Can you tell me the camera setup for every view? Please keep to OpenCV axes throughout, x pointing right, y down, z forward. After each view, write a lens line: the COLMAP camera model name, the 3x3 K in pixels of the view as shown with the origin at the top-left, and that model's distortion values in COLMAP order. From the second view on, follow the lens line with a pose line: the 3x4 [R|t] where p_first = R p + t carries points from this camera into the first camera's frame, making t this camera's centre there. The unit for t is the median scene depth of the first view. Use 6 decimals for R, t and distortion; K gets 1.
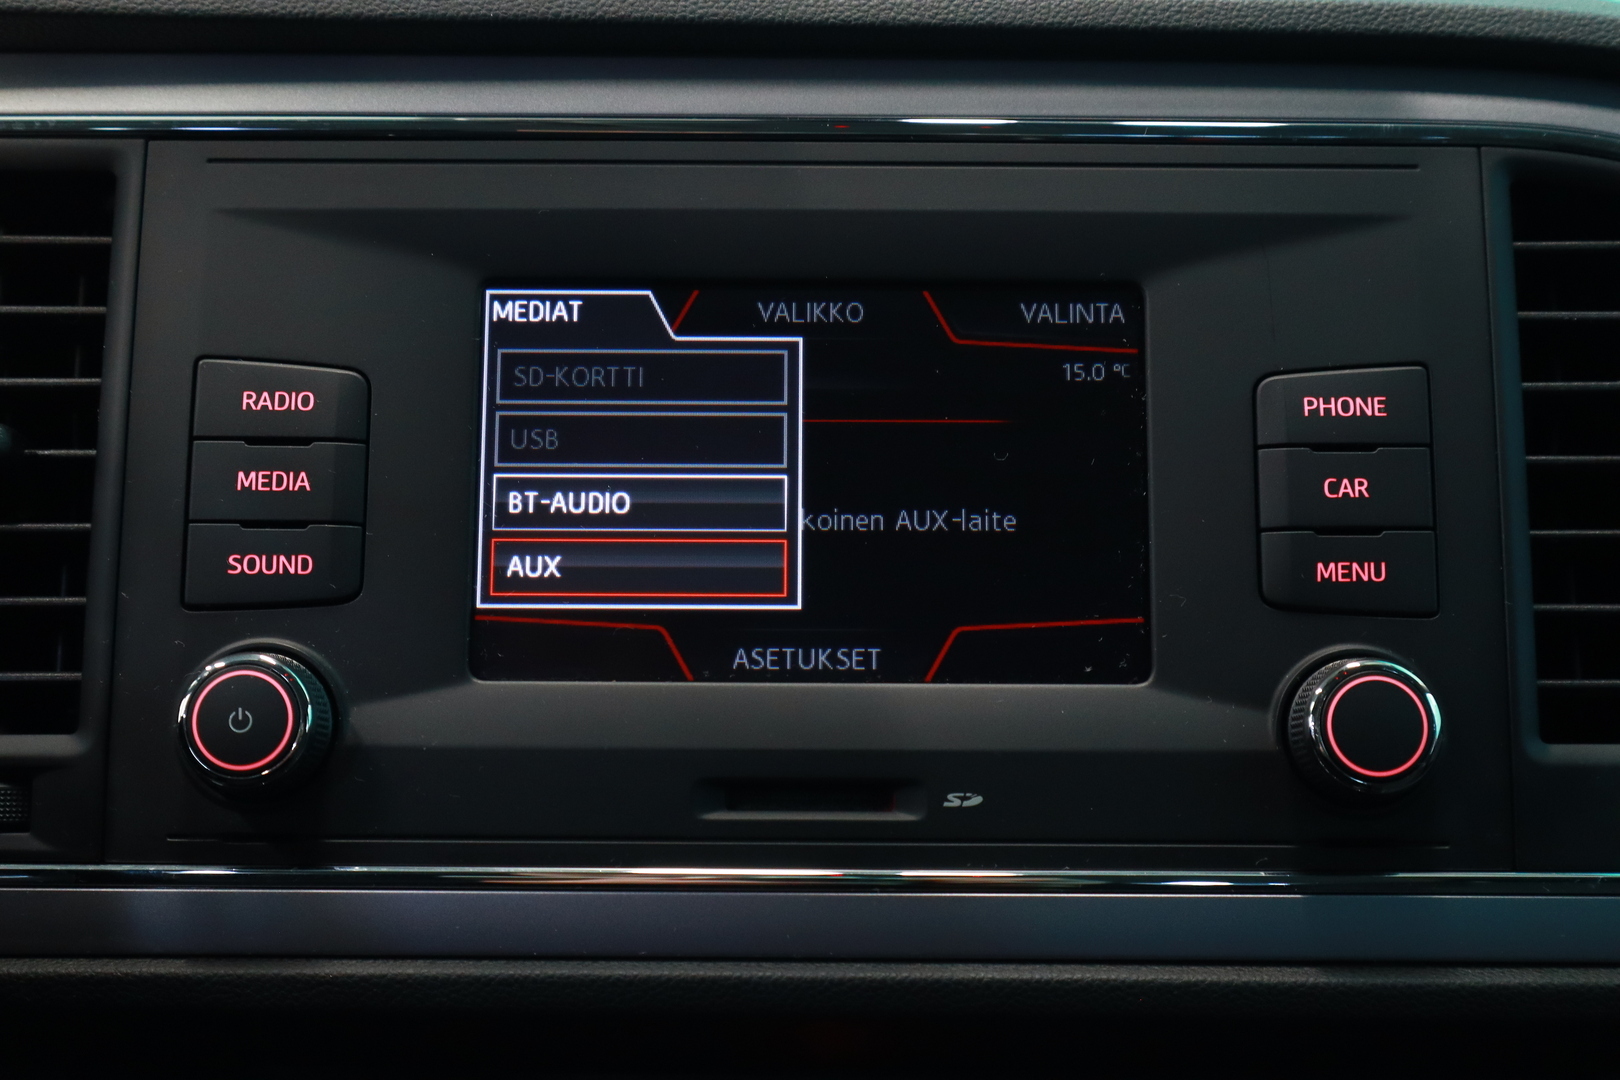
lens RADIAL K [[2072.6, 0, 818.3], [0, 2072.6, 534.8], [0, 0, 1]] dist [0.052029, 0.000000]
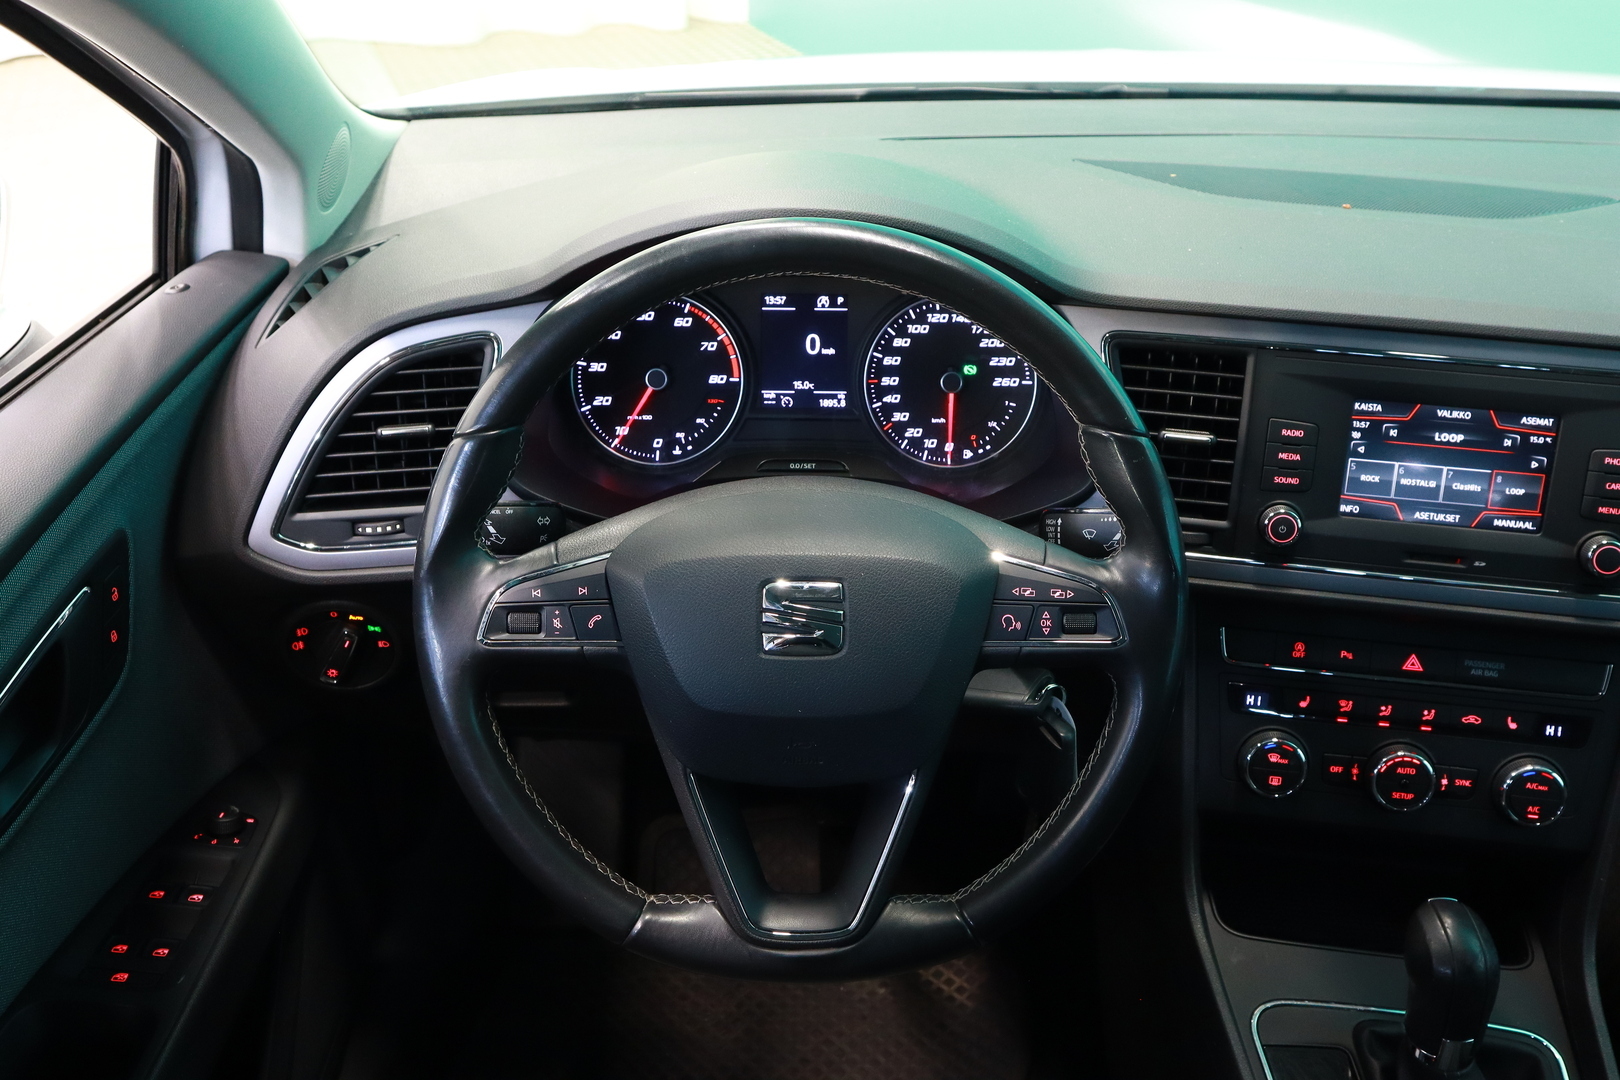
lens RADIAL K [[1542.5, 0, 822.5], [0, 1542.5, 525.6], [0, 0, 1]] dist [-0.015322, 0.000000]
pose [[0.986720, 0.096399, -0.130730, -0.671743], [-0.040983, 0.926559, 0.373910, -0.833415], [0.157174, -0.363587, 0.918205, -1.500215]]
